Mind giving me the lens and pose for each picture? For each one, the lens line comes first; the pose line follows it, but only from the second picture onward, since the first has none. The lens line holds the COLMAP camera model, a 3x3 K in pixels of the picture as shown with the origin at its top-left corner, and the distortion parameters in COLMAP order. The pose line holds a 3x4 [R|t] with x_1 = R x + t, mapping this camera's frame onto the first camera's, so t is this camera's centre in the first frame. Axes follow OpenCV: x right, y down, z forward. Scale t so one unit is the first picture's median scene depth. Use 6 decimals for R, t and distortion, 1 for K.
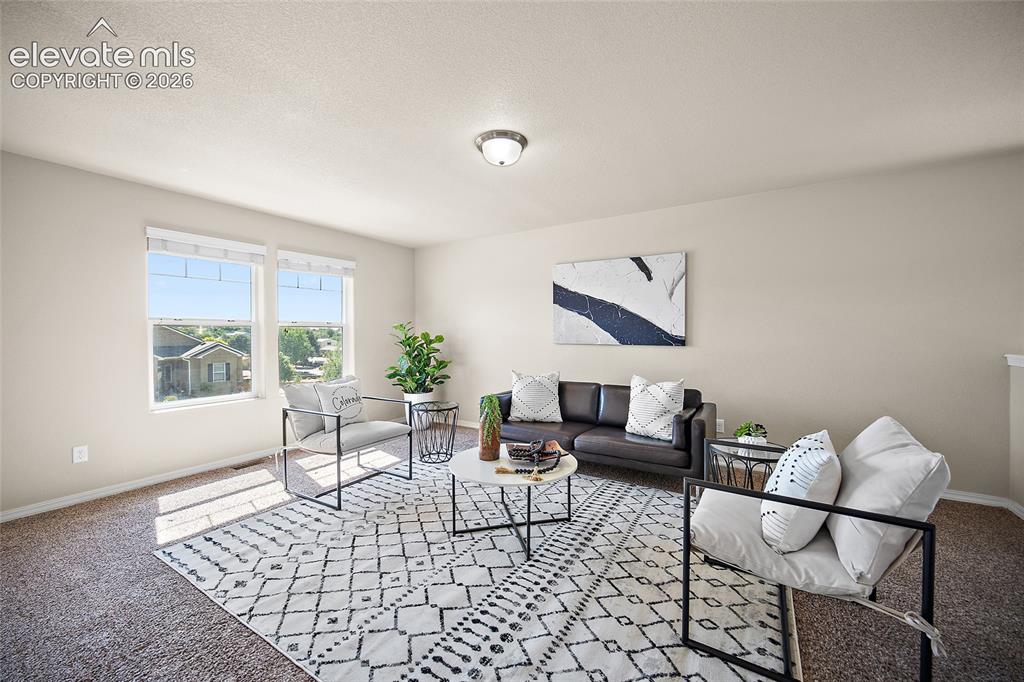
lens RADIAL K [[408.9, 0, 516.5], [0, 408.9, 338.4], [0, 0, 1]] dist [-0.001485, -0.000229]
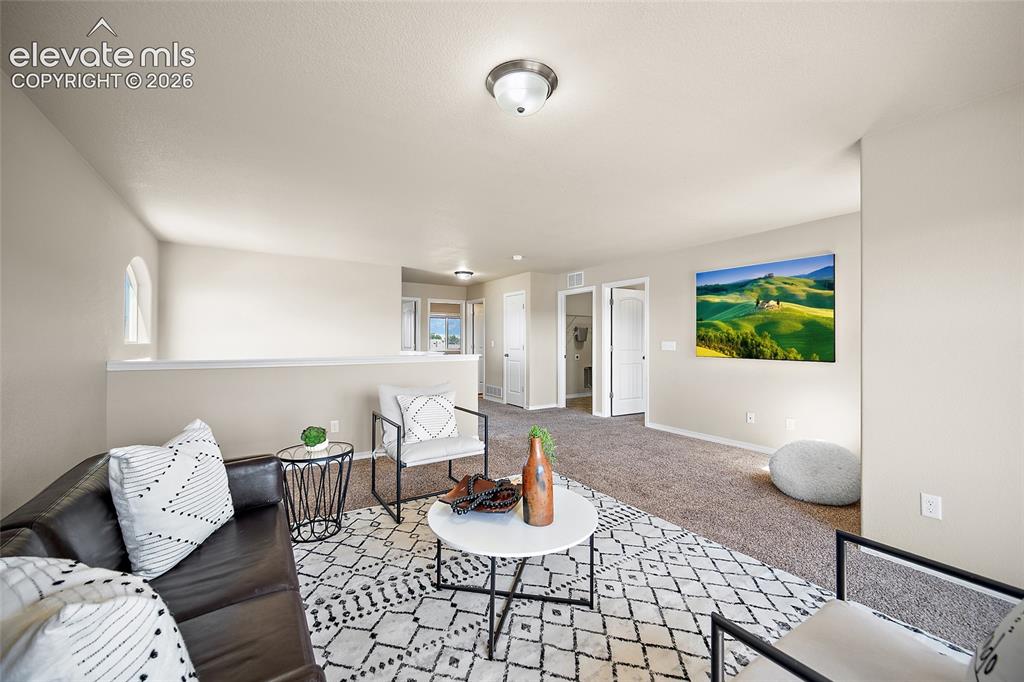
lens RADIAL K [[408.1, 0, 512.0], [0, 408.1, 341.0], [0, 0, 1]] dist [-0.001000, -0.000116]
pose [[-0.903467, 0.003197, 0.428646, -0.245648], [0.009515, 0.999875, 0.012597, -0.017684], [-0.428553, 0.015460, -0.903385, 1.239231]]
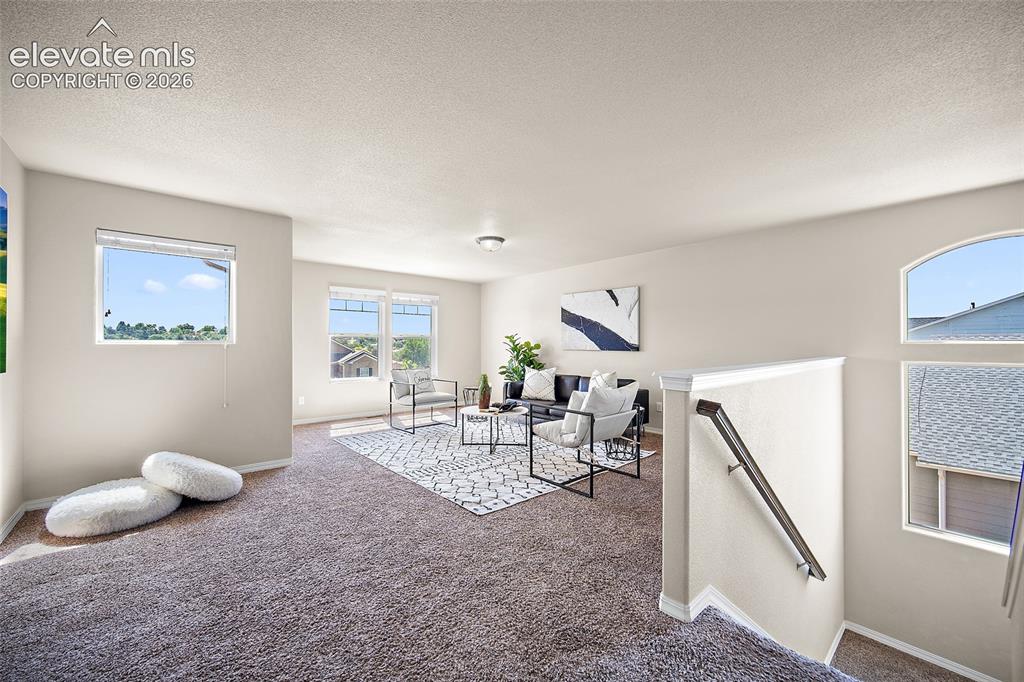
lens RADIAL K [[408.1, 0, 512.0], [0, 408.1, 341.0], [0, 0, 1]] dist [-0.001000, -0.000116]
pose [[0.959888, 0.001952, -0.280376, 0.436298], [-0.008110, 0.999751, -0.020805, 0.018451], [0.280265, 0.022244, 0.959665, -0.570497]]
